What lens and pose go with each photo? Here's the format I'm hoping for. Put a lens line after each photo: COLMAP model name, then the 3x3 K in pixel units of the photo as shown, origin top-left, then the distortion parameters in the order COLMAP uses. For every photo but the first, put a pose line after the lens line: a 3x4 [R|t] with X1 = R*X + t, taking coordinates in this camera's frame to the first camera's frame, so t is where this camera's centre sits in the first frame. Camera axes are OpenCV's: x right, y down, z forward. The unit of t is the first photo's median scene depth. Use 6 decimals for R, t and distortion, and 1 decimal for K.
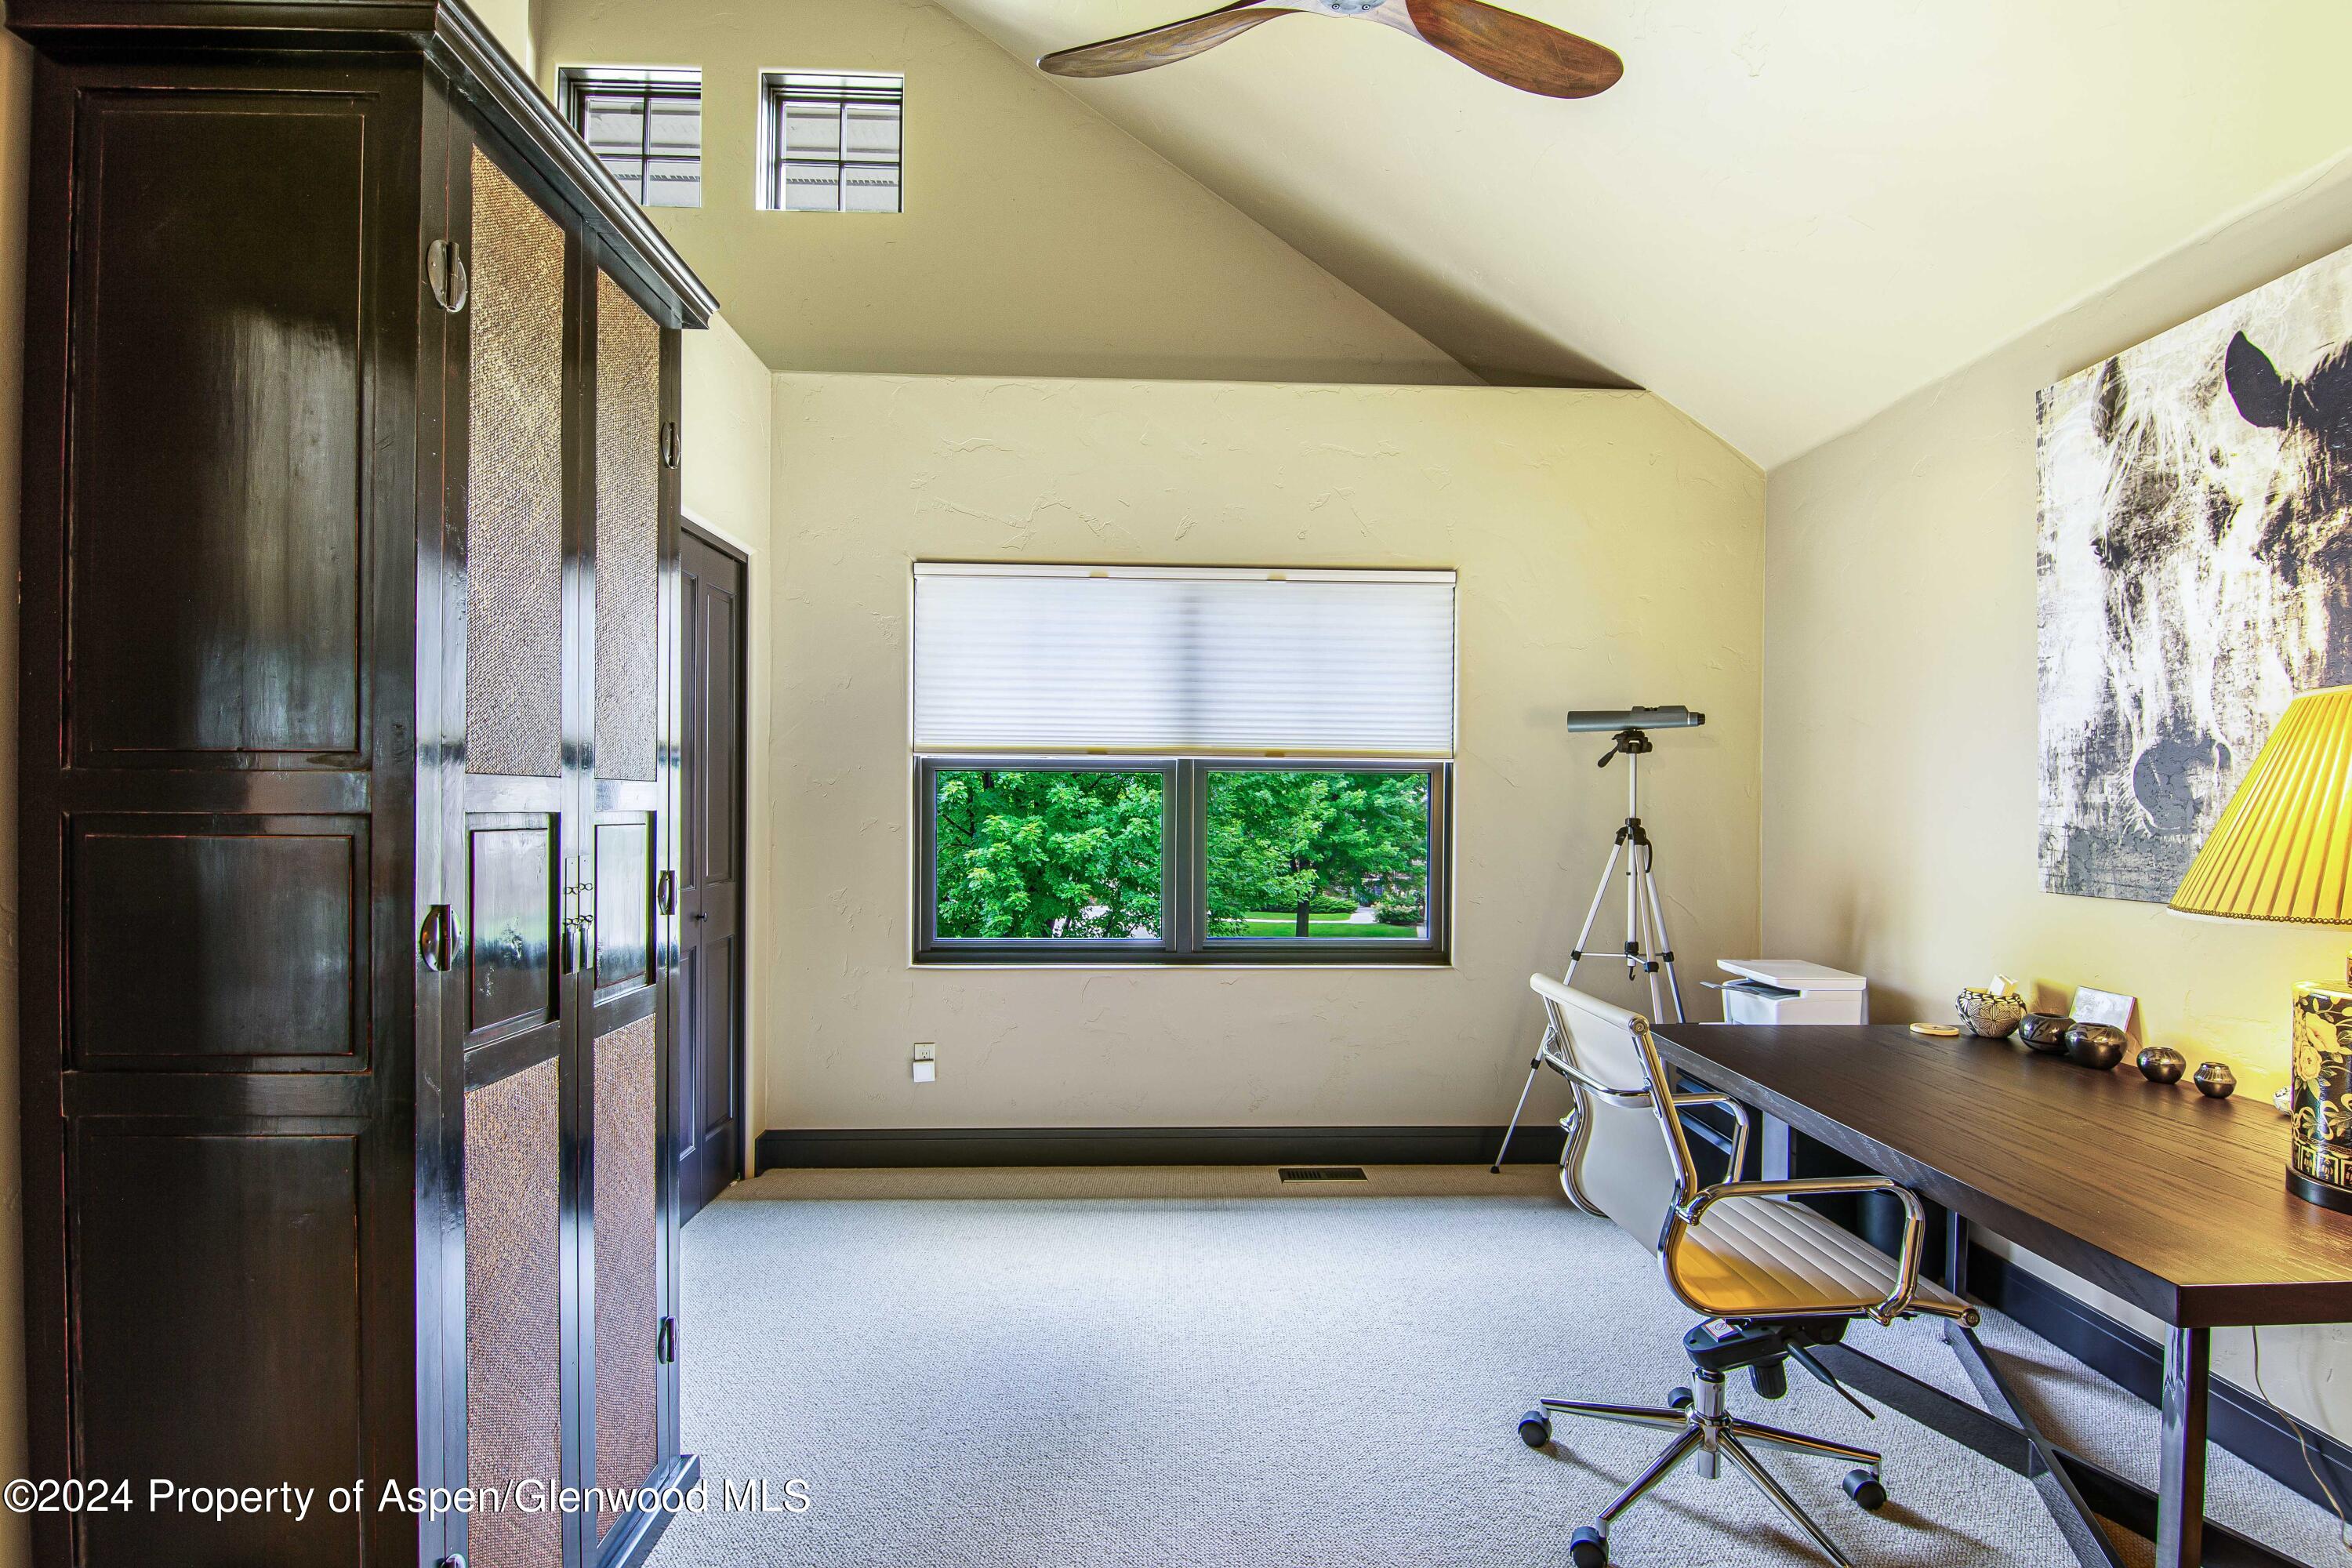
lens RADIAL K [[1097.7, 0, 1193.1], [0, 1097.7, 799.4], [0, 0, 1]] dist [-0.019237, -0.004082]
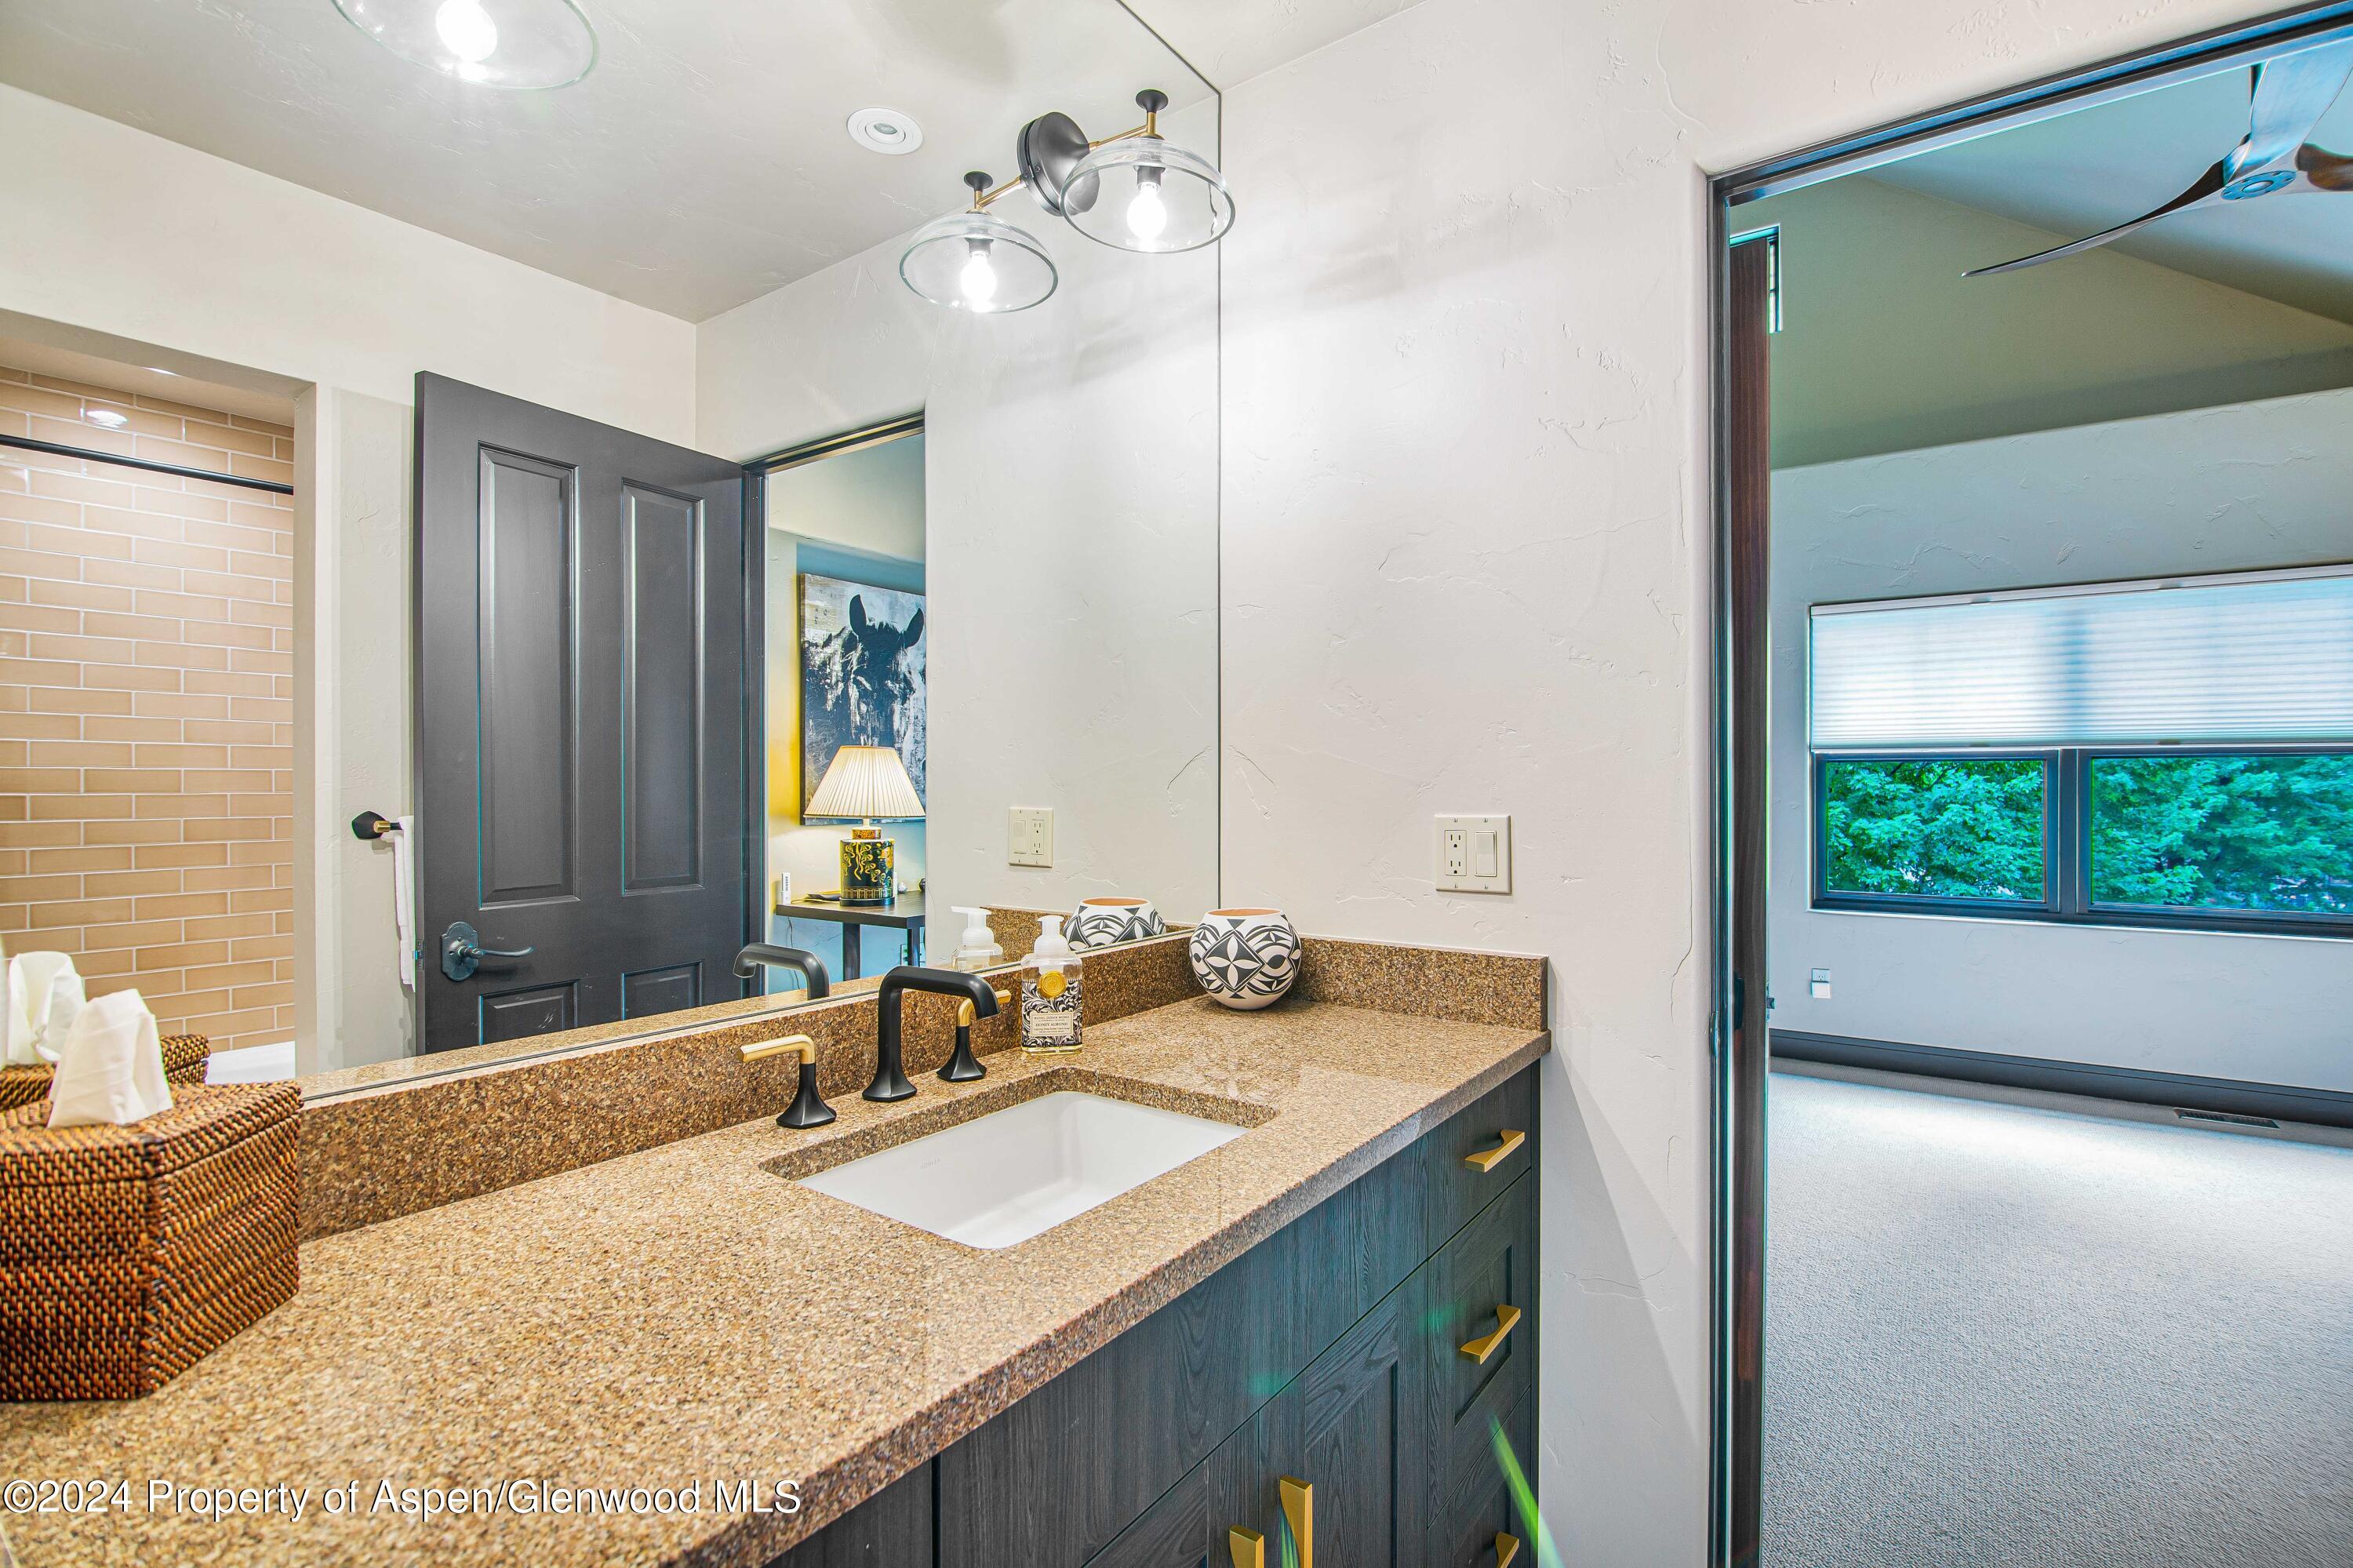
lens RADIAL K [[1048.0, 0, 1231.2], [0, 1048.0, 794.2], [0, 0, 1]] dist [-0.011794, -0.003366]
pose [[0.804619, -0.003425, -0.593782, -0.106330], [0.006618, 0.999973, 0.003199, 0.003829], [0.593755, -0.006504, 0.804620, -0.657260]]
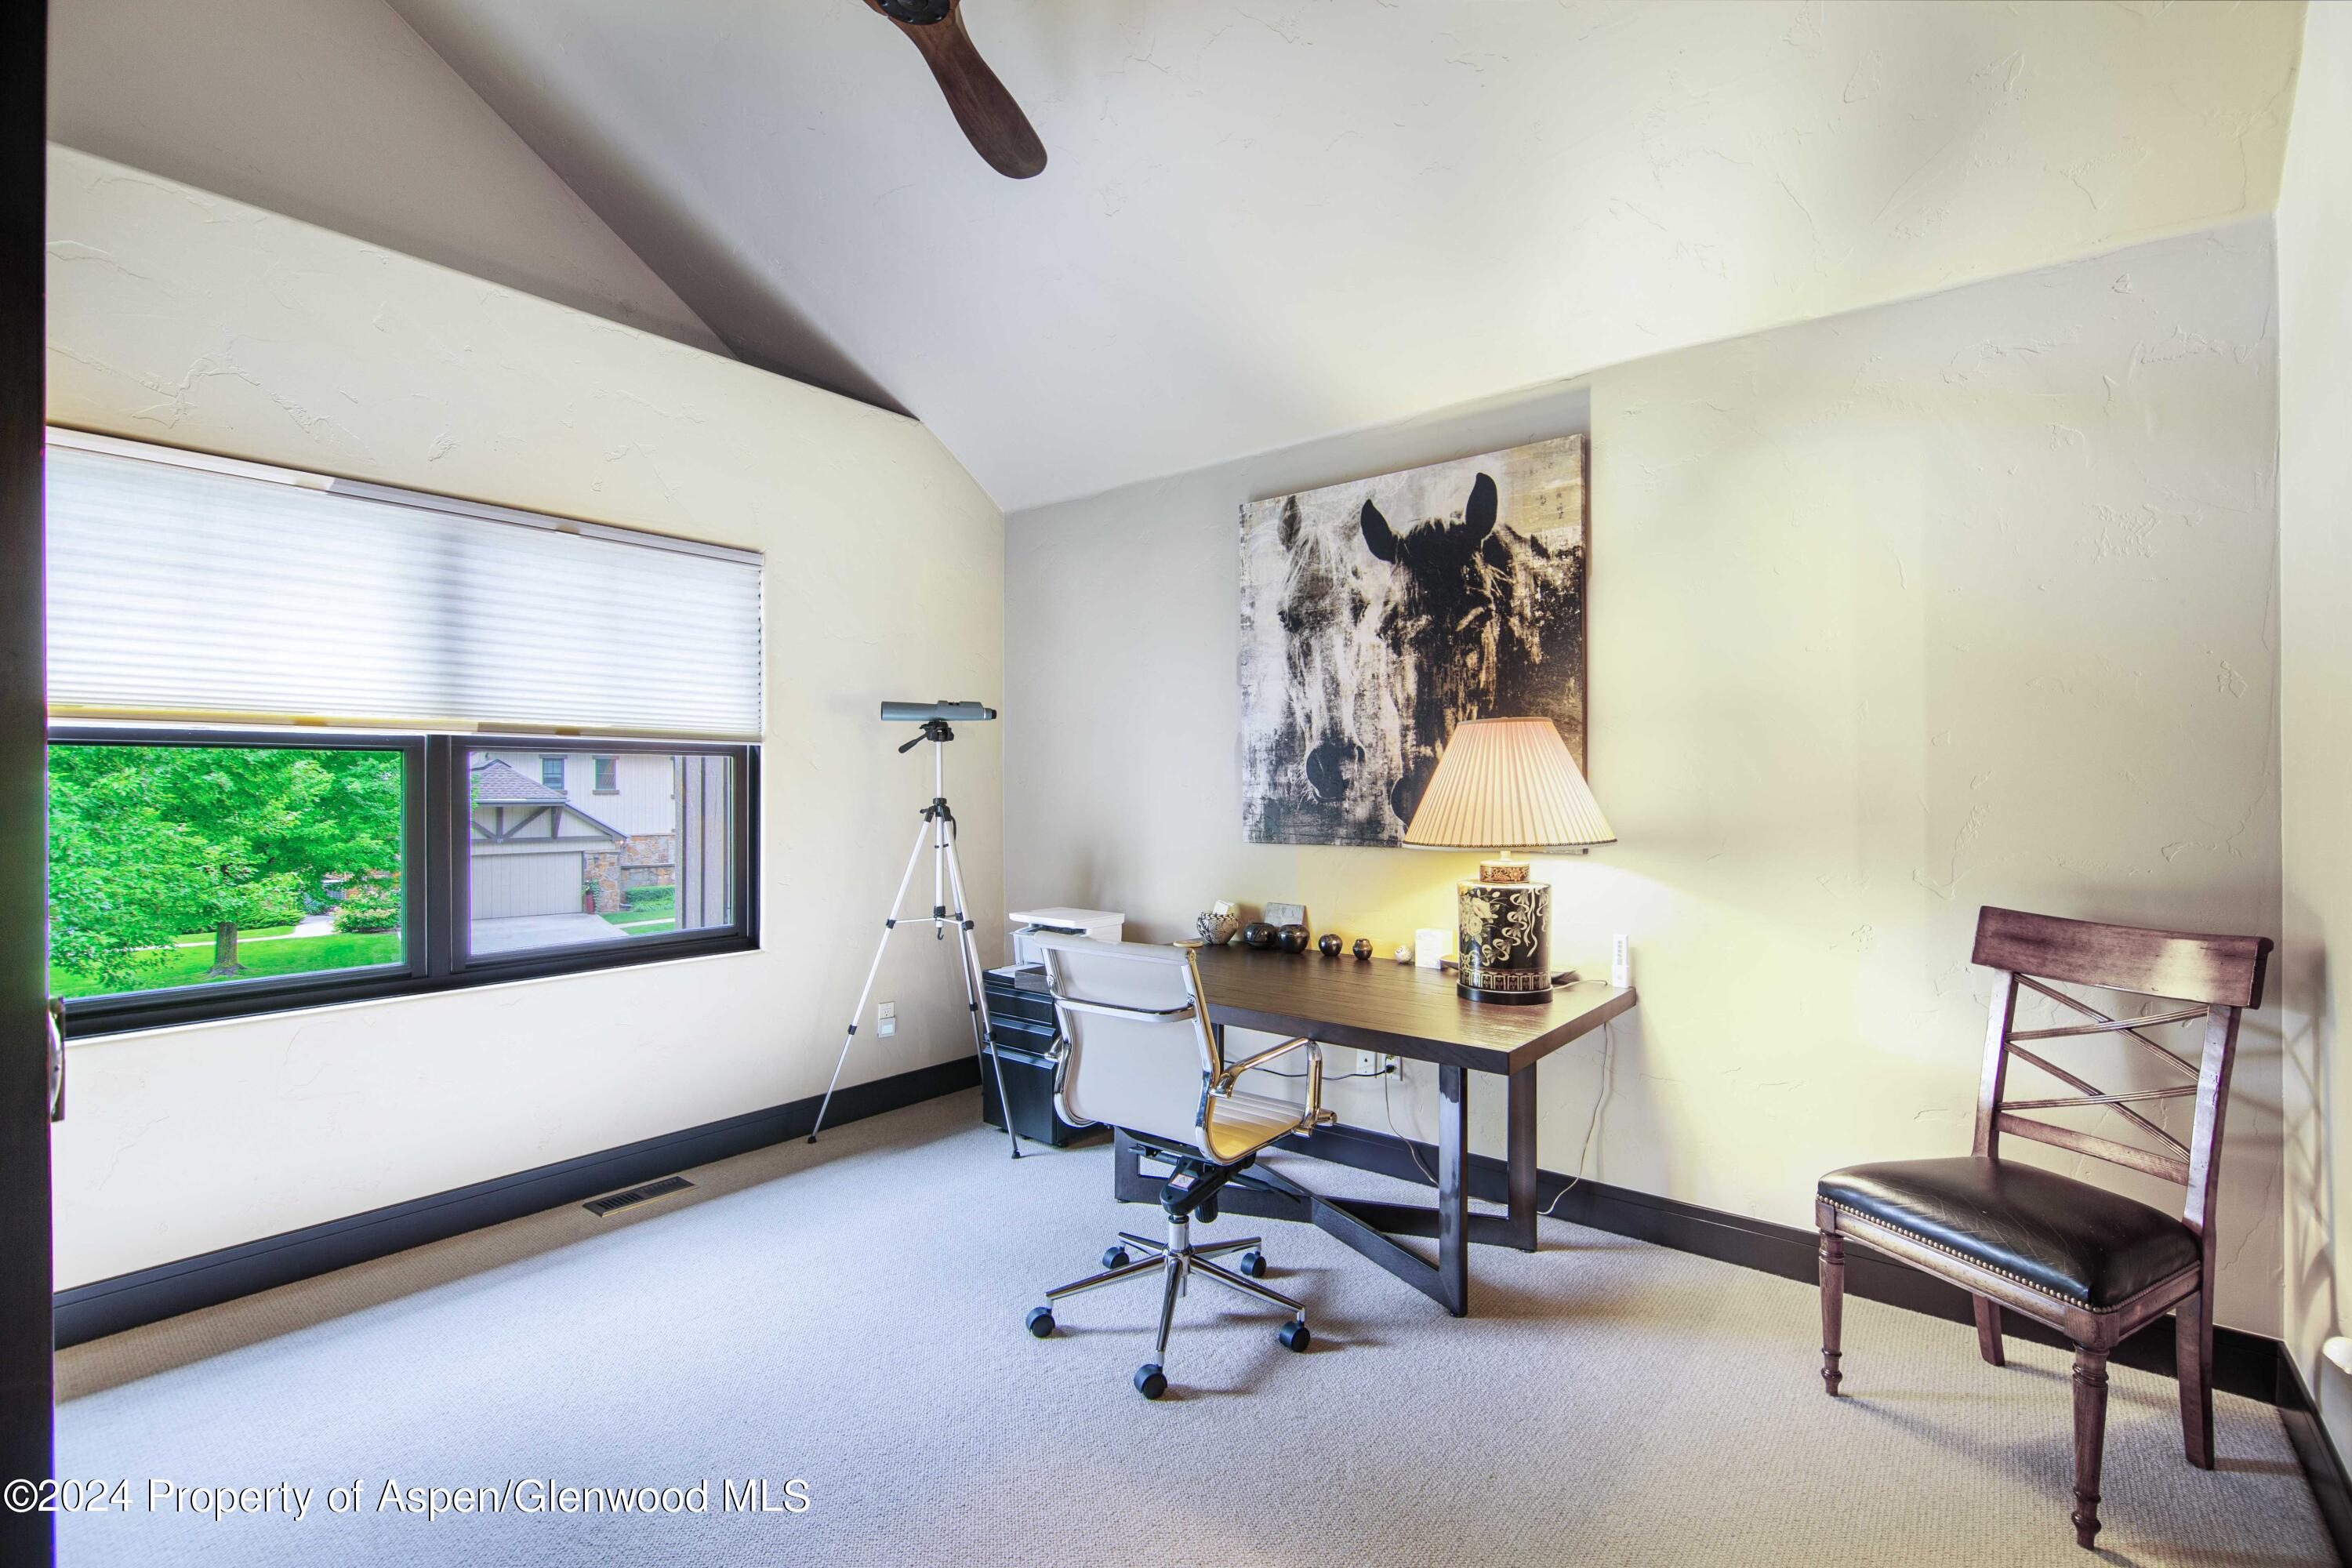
lens RADIAL K [[1047.6, 0, 1181.9], [0, 1047.6, 784.1], [0, 0, 1]] dist [-0.011794, -0.003366]
pose [[0.642241, -0.006341, 0.766476, -0.374975], [0.004807, 0.999979, 0.004245, -0.001471], [-0.766487, 0.000958, 0.642259, 0.141028]]
